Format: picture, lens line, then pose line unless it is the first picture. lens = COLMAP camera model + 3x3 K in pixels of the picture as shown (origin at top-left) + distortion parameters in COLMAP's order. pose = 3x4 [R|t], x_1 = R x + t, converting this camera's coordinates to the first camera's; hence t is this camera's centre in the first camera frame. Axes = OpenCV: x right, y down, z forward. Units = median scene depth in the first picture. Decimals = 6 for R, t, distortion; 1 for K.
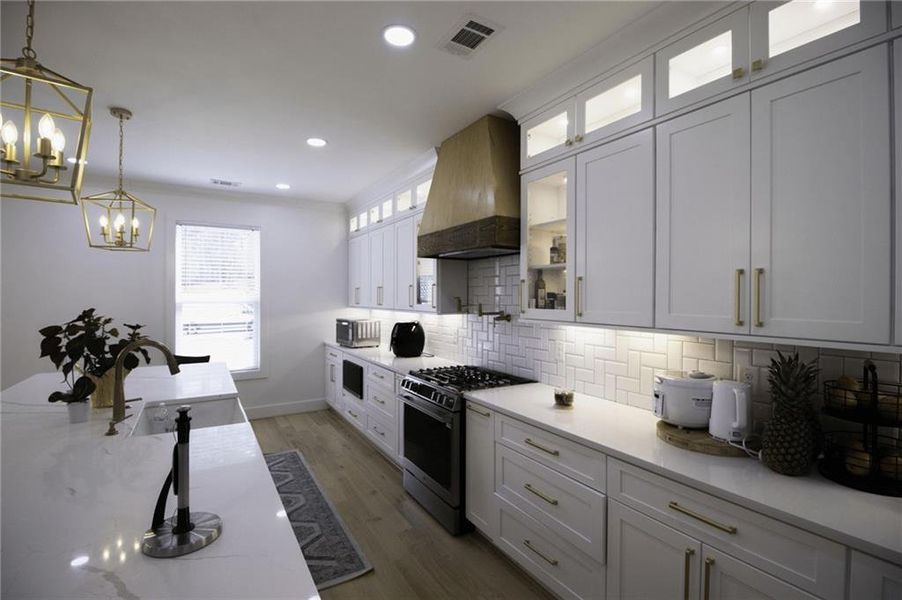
lens RADIAL K [[418.4, 0, 450.8], [0, 418.4, 299.1], [0, 0, 1]] dist [-0.003038, -0.011216]
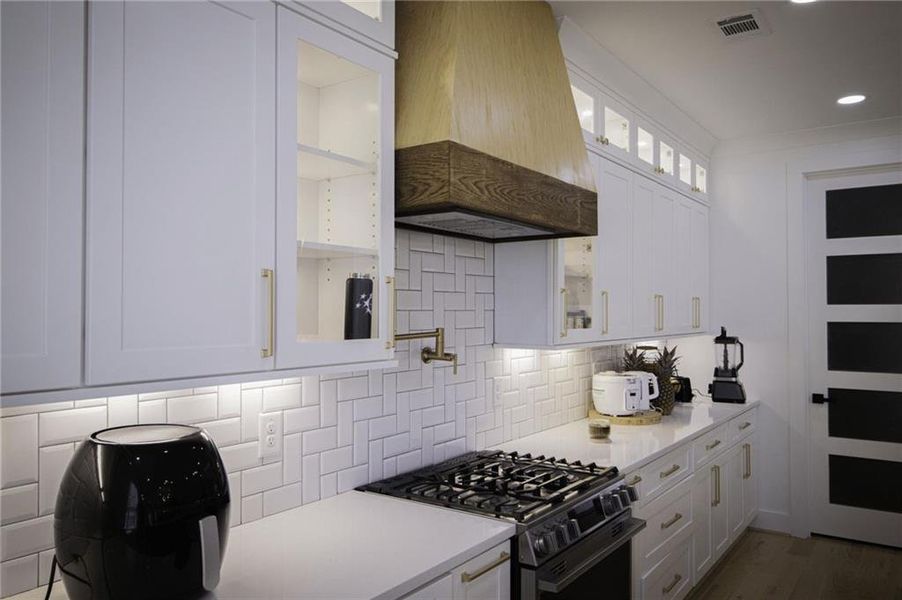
lens RADIAL K [[678.1, 0, 450.5], [0, 678.1, 301.6], [0, 0, 1]] dist [0.010134, -0.002621]
pose [[-0.397885, 0.014275, 0.917324, -0.652226], [0.007849, 0.999895, -0.012156, -0.010768], [-0.917402, 0.002364, -0.397956, 1.340802]]
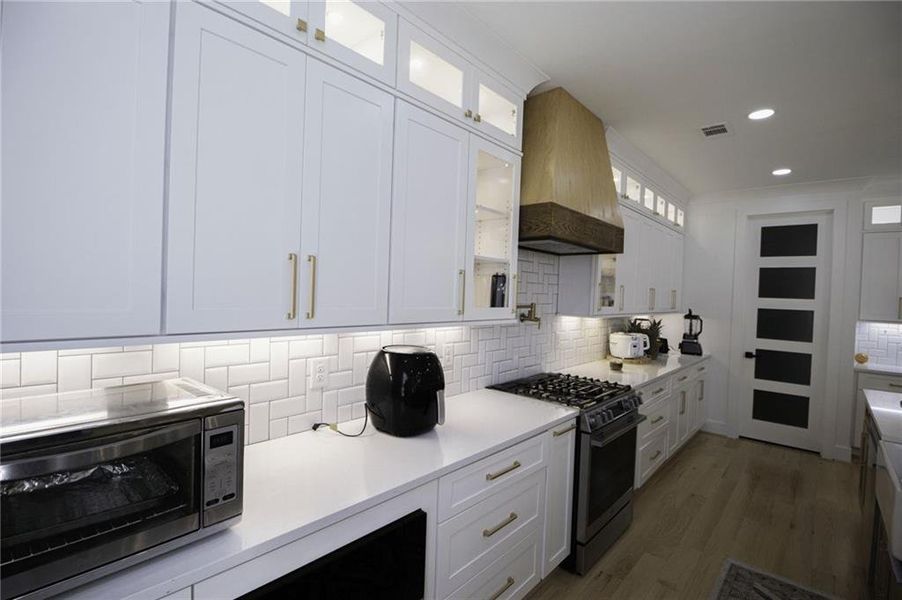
lens RADIAL K [[418.4, 0, 449.4], [0, 418.4, 300.1], [0, 0, 1]] dist [-0.003038, -0.011216]
pose [[-0.282888, -0.028670, 0.958724, -0.718146], [-0.026273, 0.999410, 0.022134, -0.010821], [-0.958793, -0.018927, -0.283474, 1.457207]]
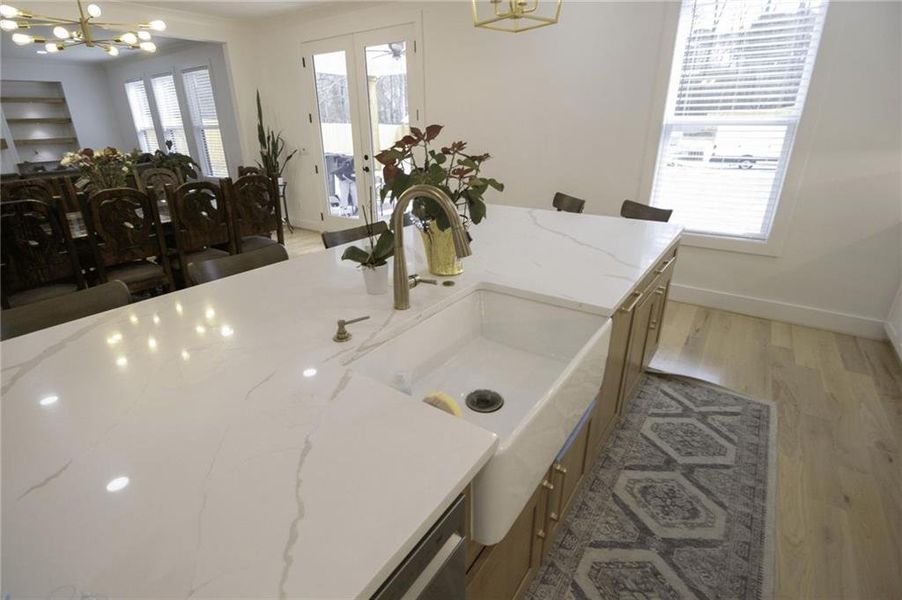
lens RADIAL K [[423.7, 0, 456.0], [0, 423.7, 295.9], [0, 0, 1]] dist [-0.011565, -0.005088]
pose [[0.398345, 0.336771, -0.853175, -0.139419], [0.006266, 0.929138, 0.369681, 0.020239], [0.917214, -0.152606, 0.368007, 0.556458]]
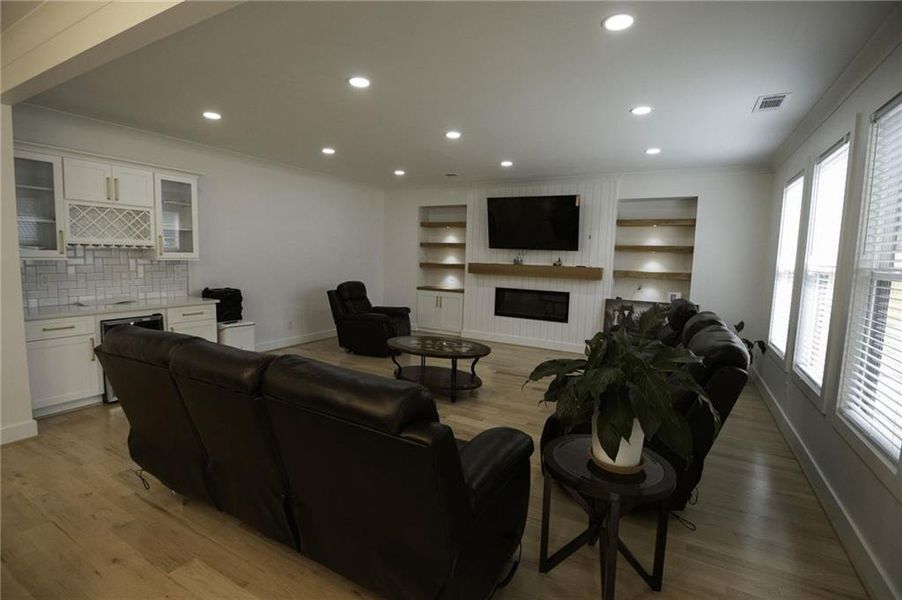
lens RADIAL K [[418.4, 0, 452.7], [0, 418.4, 298.4], [0, 0, 1]] dist [-0.003038, -0.011216]
pose [[-0.865301, 0.020478, -0.500834, -1.917867], [-0.038165, 0.993573, 0.106563, 0.003214], [0.499797, 0.111324, -0.858958, 0.499351]]
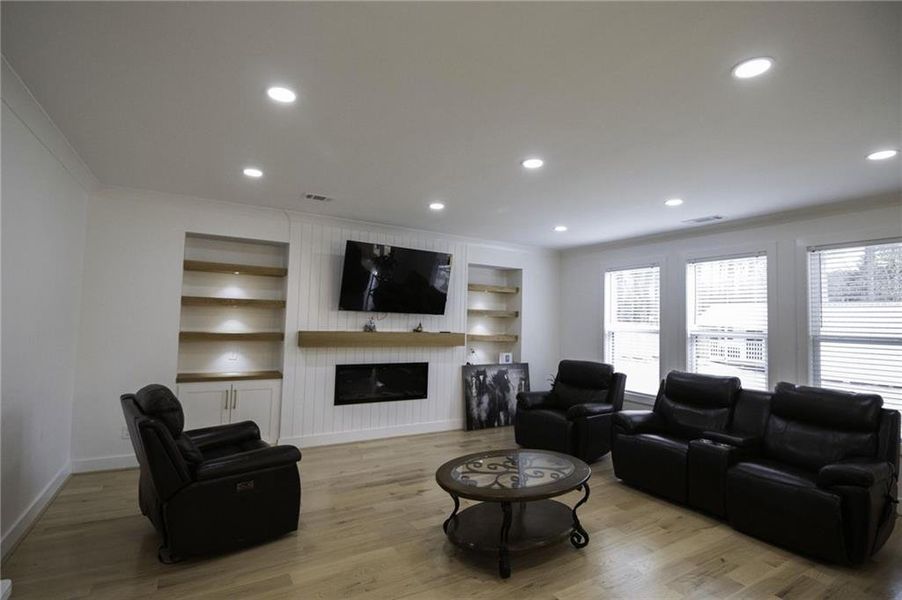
lens RADIAL K [[418.4, 0, 449.5], [0, 418.4, 292.2], [0, 0, 1]] dist [-0.003038, -0.011216]
pose [[-0.009222, -0.073796, -0.997231, -1.659437], [-0.035849, 0.996656, -0.073422, 0.001481], [0.999315, 0.035072, -0.011837, -0.825871]]
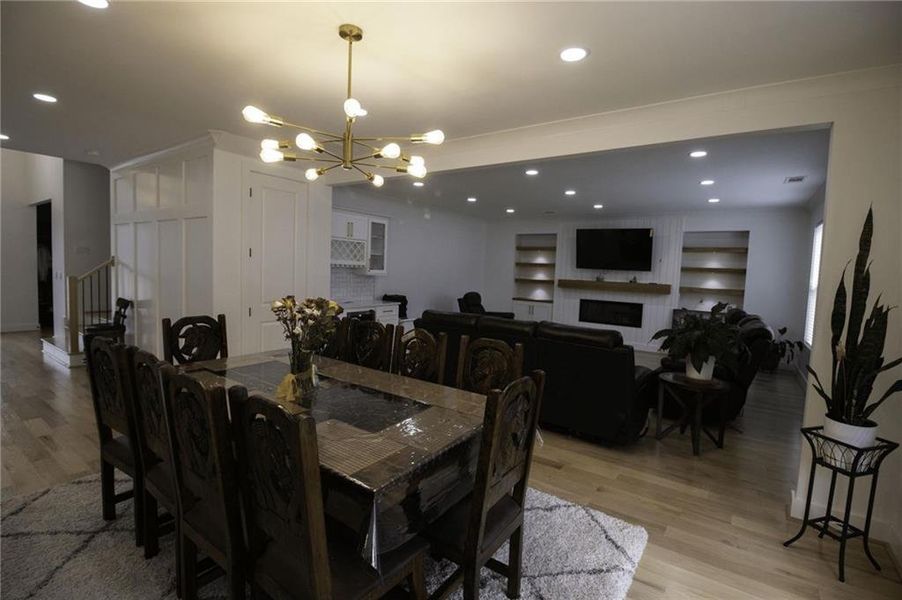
lens RADIAL K [[418.4, 0, 450.9], [0, 418.4, 298.1], [0, 0, 1]] dist [-0.003038, -0.011216]
pose [[-0.912852, -0.014196, -0.408044, -1.316788], [-0.048647, 0.996058, 0.074179, 0.001417], [0.405382, 0.087564, -0.909944, 0.881582]]
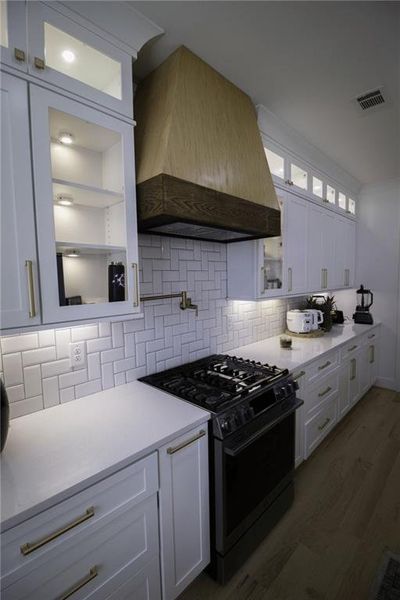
lens RADIAL K [[278.3, 0, 199.2], [0, 278.3, 301.1], [0, 0, 1]] dist [-0.003038, -0.011216]
pose [[-0.244535, -0.072695, 0.966912, -0.491440], [0.029543, 0.996164, 0.082365, -0.016513], [-0.969190, 0.048707, -0.241449, 1.149405]]
